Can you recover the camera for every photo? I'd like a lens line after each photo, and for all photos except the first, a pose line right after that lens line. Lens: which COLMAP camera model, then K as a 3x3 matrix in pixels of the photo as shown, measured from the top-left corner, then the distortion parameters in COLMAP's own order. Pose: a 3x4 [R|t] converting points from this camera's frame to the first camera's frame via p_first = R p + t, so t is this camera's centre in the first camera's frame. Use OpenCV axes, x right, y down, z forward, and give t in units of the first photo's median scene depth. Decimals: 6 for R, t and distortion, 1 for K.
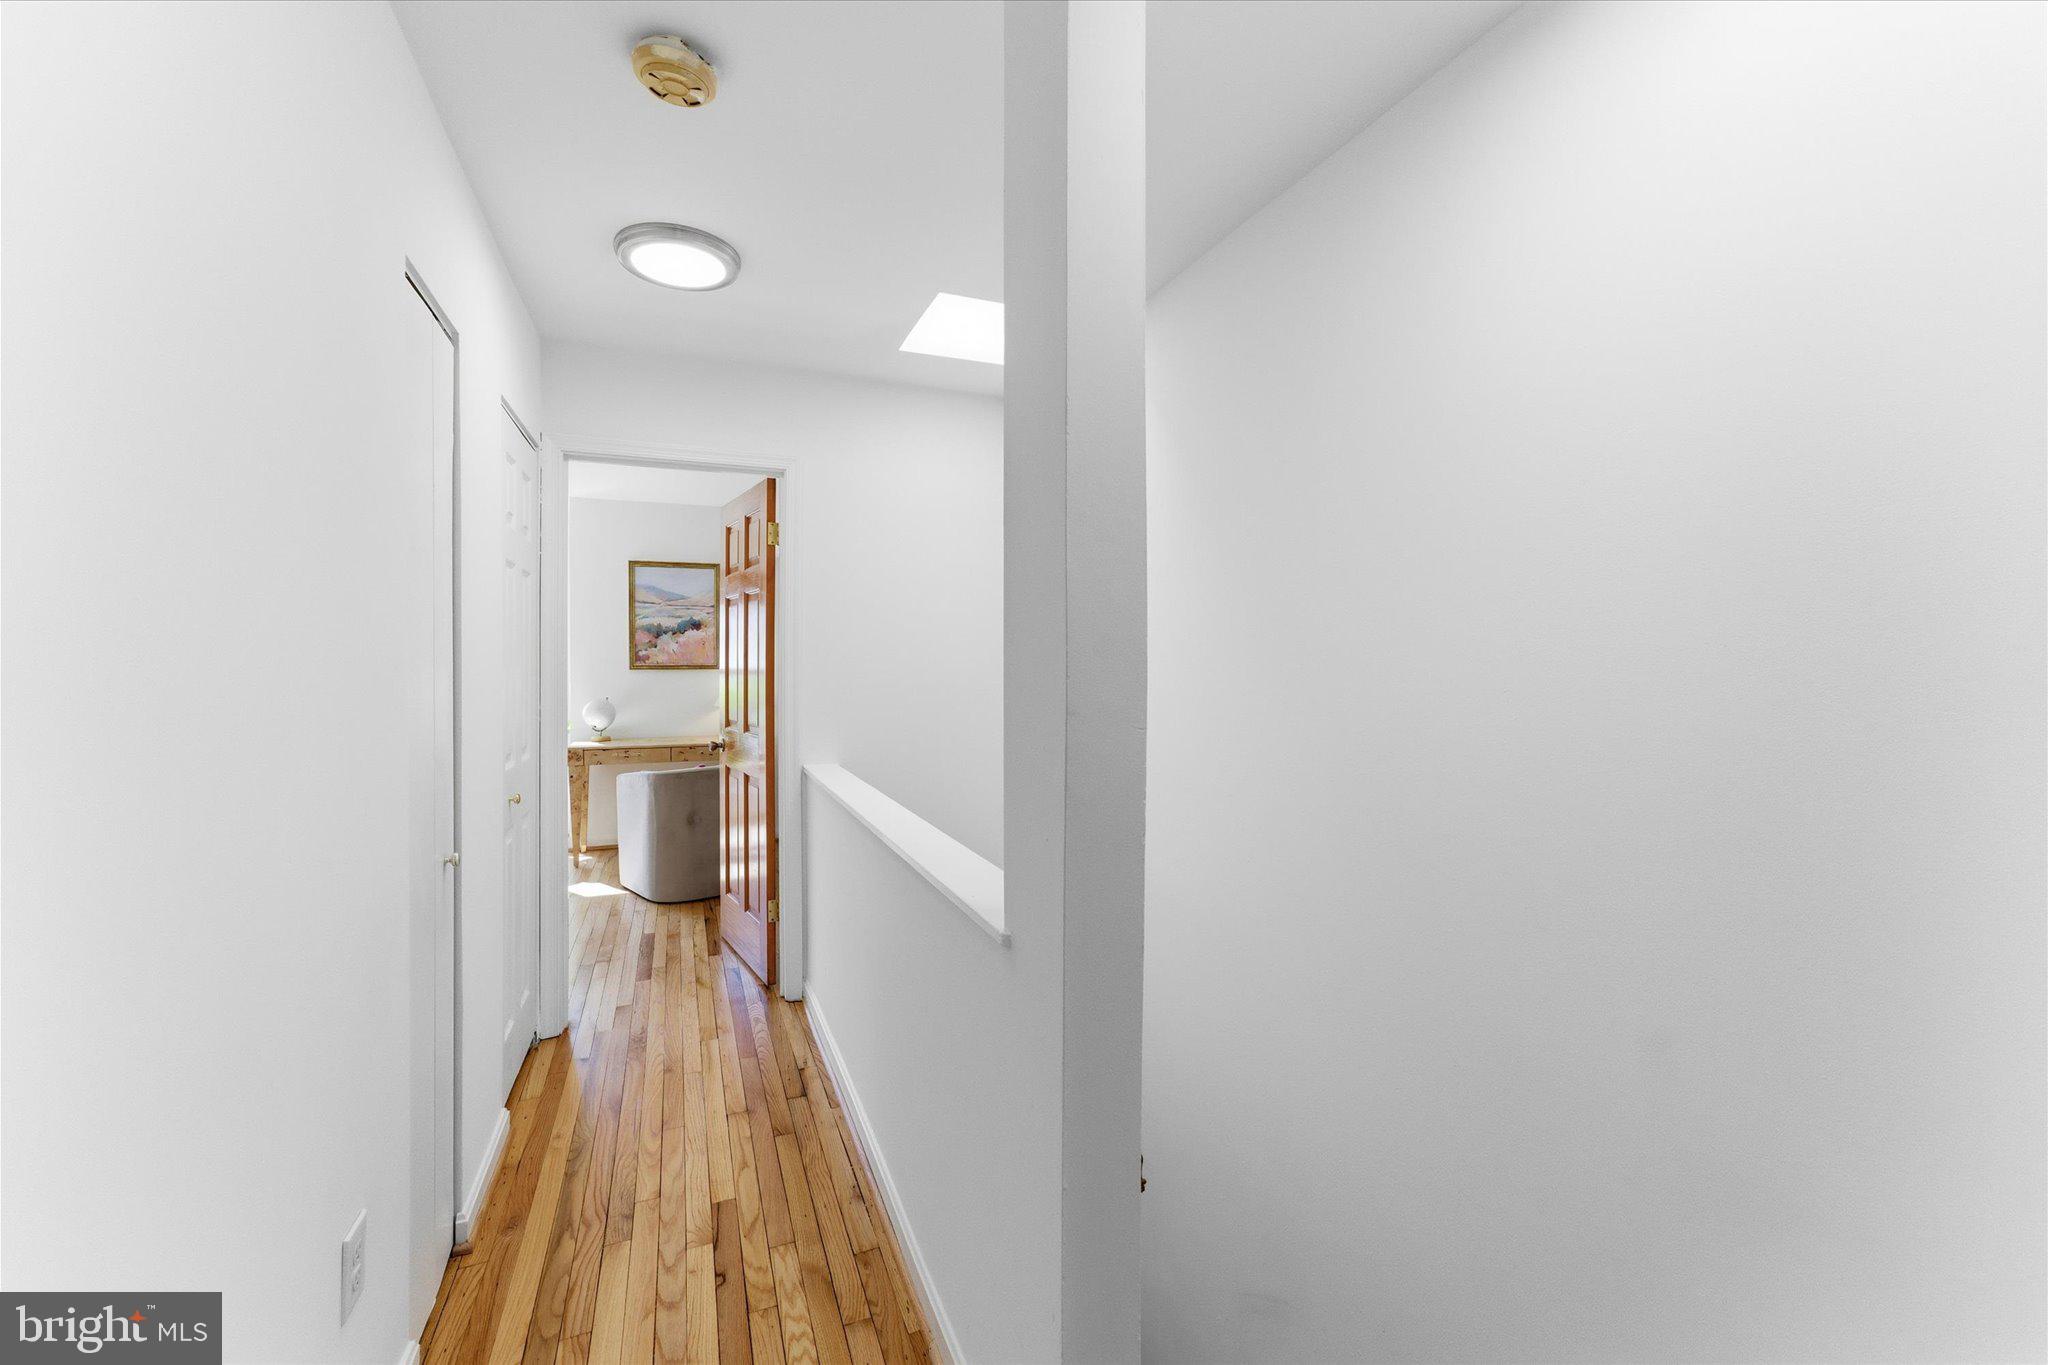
lens RADIAL K [[816.1, 0, 1025.1], [0, 816.1, 675.5], [0, 0, 1]] dist [-0.015951, 0.016696]
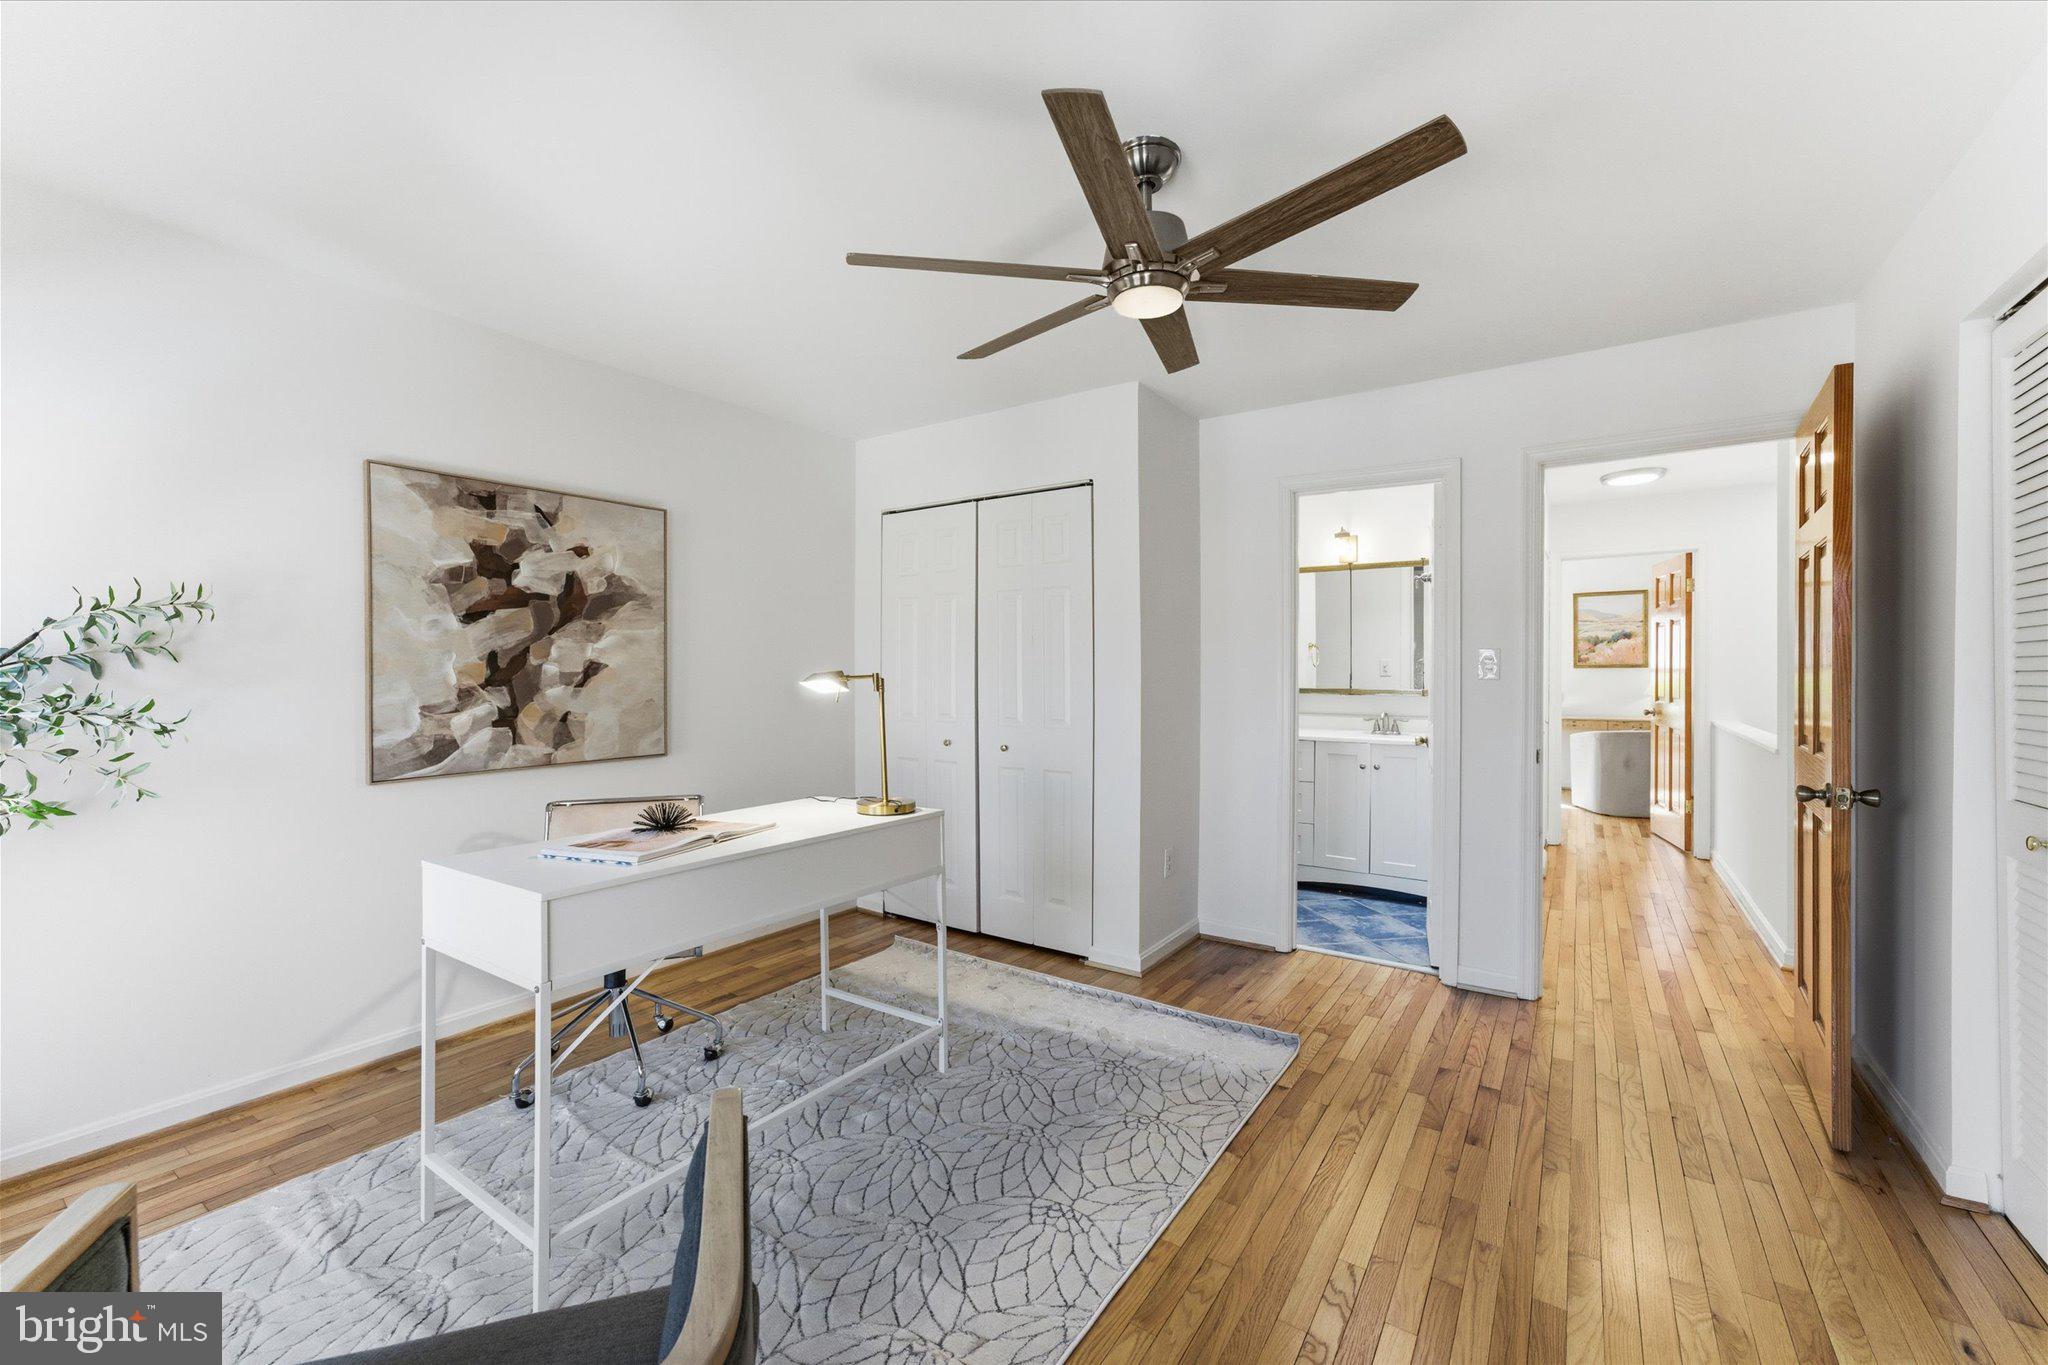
lens RADIAL K [[816.1, 0, 1025.1], [0, 816.1, 675.5], [0, 0, 1]] dist [-0.015951, 0.016696]
pose [[0.539350, 0.000495, -0.842082, 0.260121], [-0.005813, 0.999978, -0.003136, 0.020443], [0.842062, 0.006587, 0.539341, -0.758516]]
